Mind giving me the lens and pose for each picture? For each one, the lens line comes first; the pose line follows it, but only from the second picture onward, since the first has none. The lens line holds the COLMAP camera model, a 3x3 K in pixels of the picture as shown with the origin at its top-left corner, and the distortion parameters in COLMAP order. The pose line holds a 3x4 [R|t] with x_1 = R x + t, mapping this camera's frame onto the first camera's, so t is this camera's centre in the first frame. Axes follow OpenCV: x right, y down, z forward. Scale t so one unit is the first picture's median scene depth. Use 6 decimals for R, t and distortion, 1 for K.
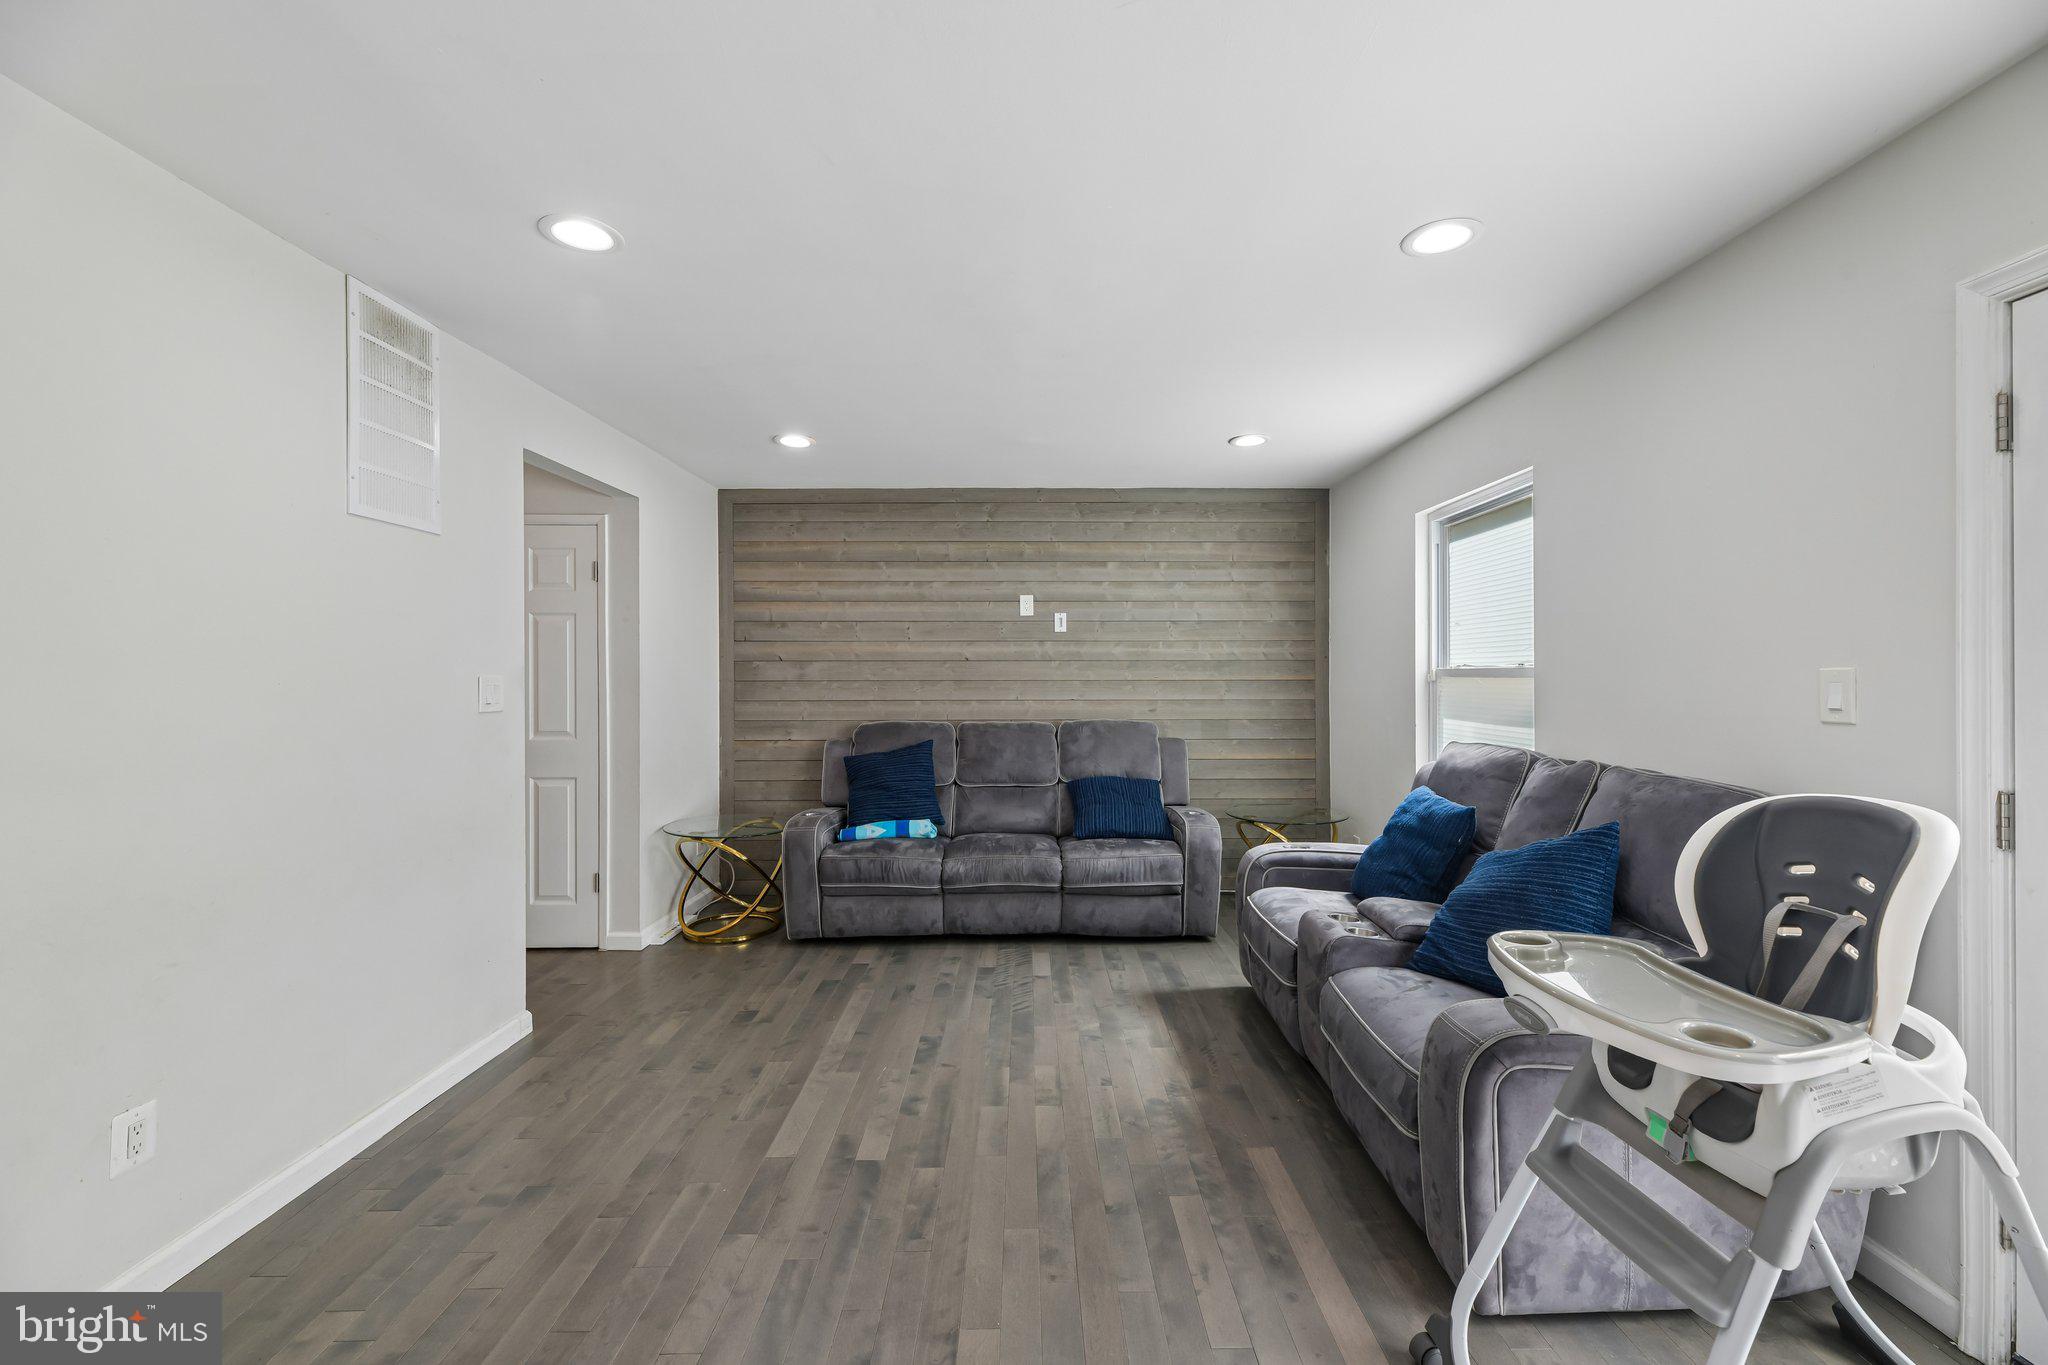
lens RADIAL K [[847.1, 0, 1029.3], [0, 847.1, 676.0], [0, 0, 1]] dist [0.015570, -0.000213]
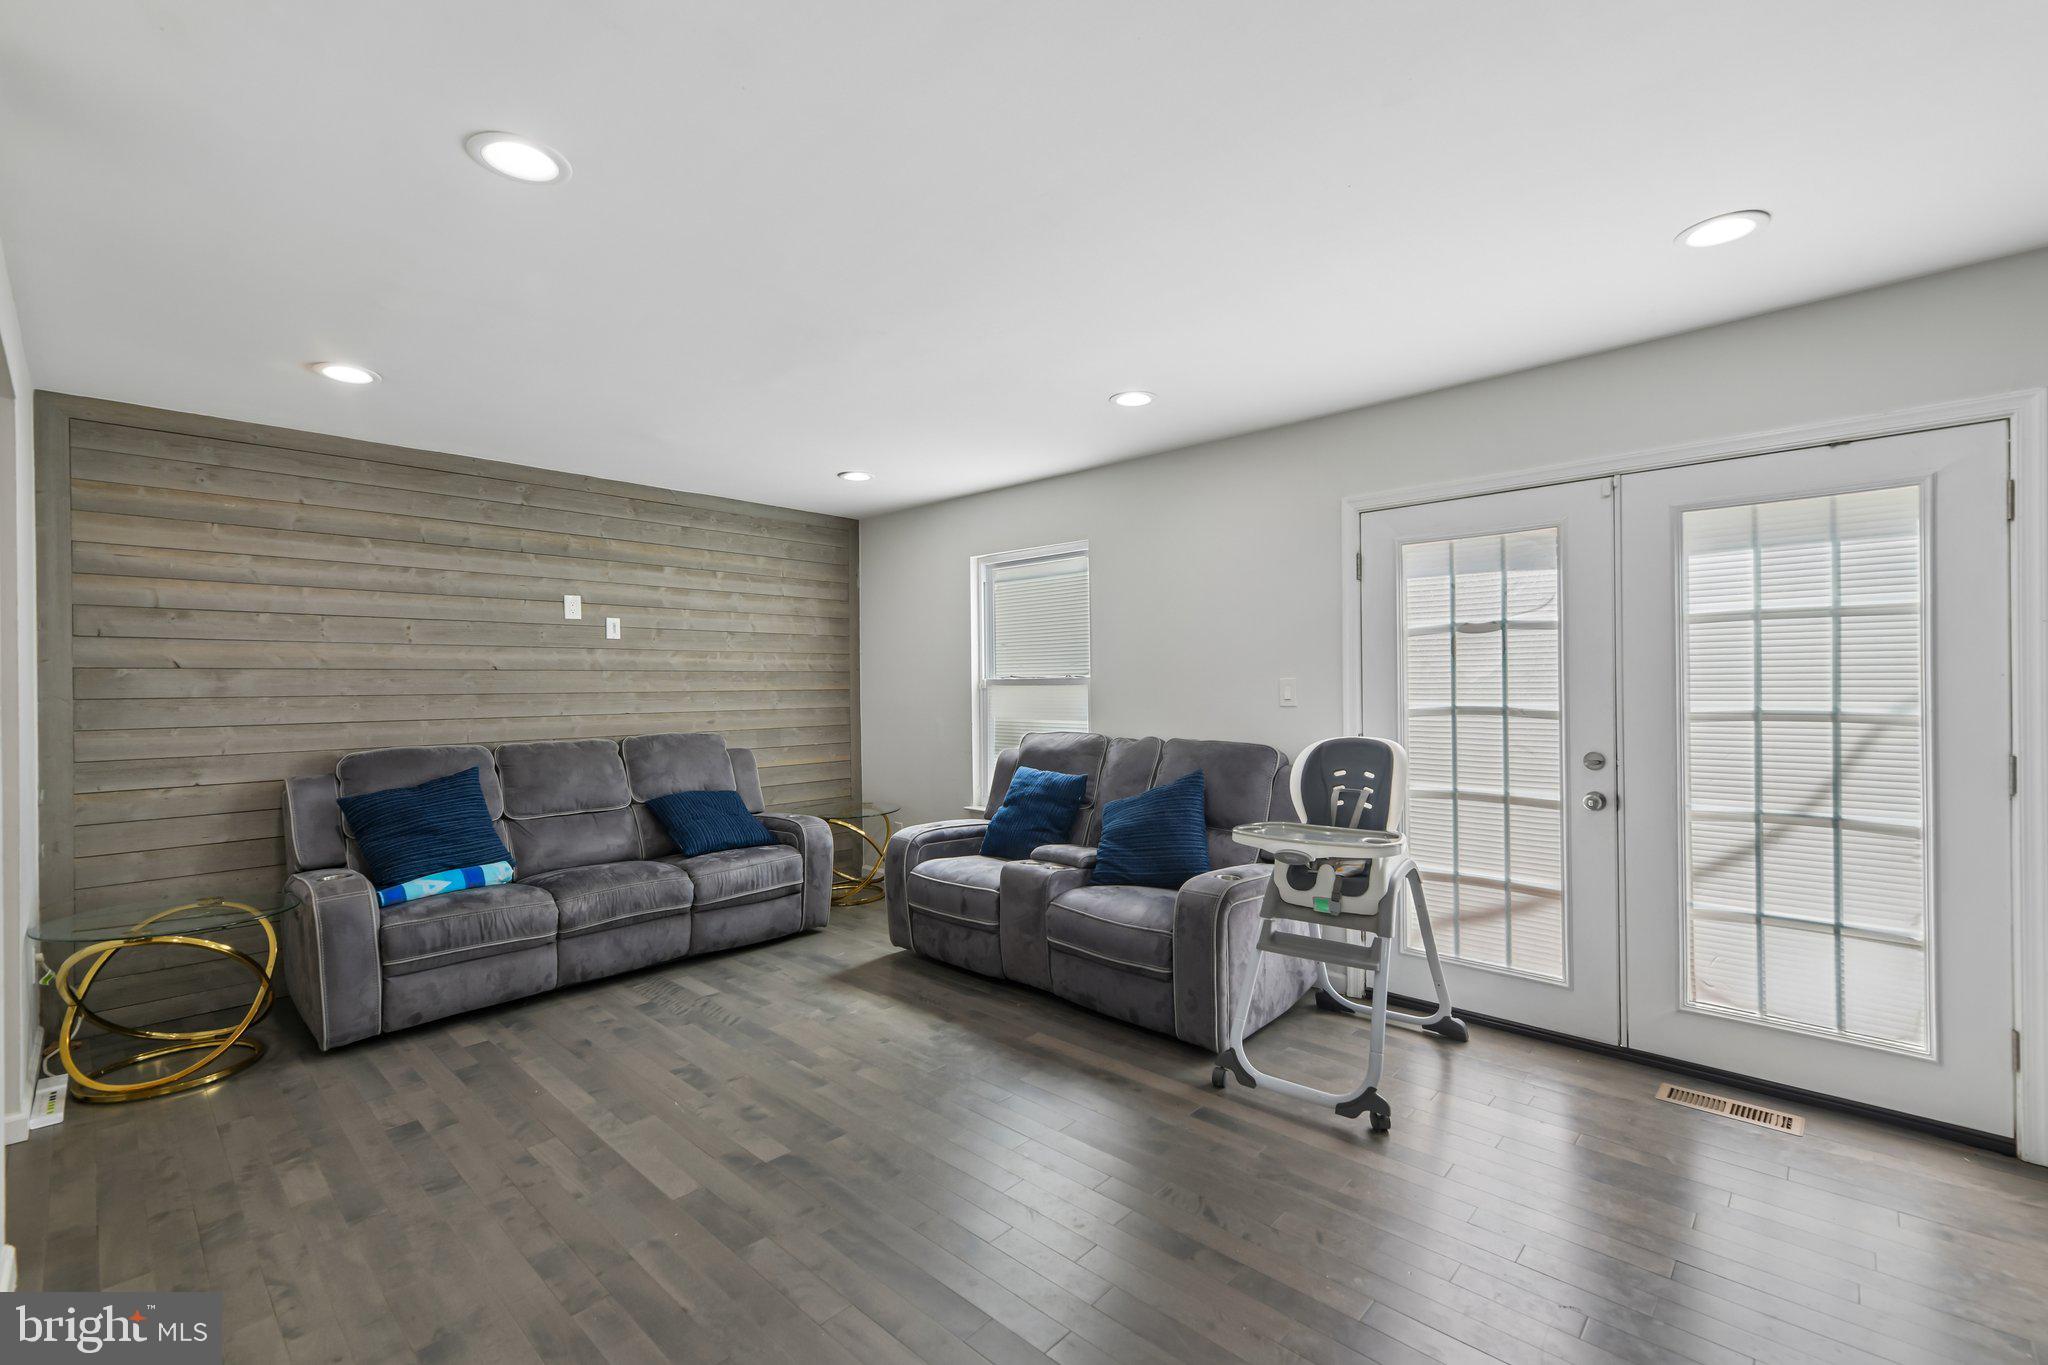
lens RADIAL K [[902.2, 0, 1040.0], [0, 902.2, 683.0], [0, 0, 1]] dist [0.020864, -0.000306]
pose [[0.678359, -0.003513, 0.734722, -0.446613], [0.008093, 0.999964, -0.002691, 0.001590], [-0.734686, 0.007772, 0.678363, 0.012082]]
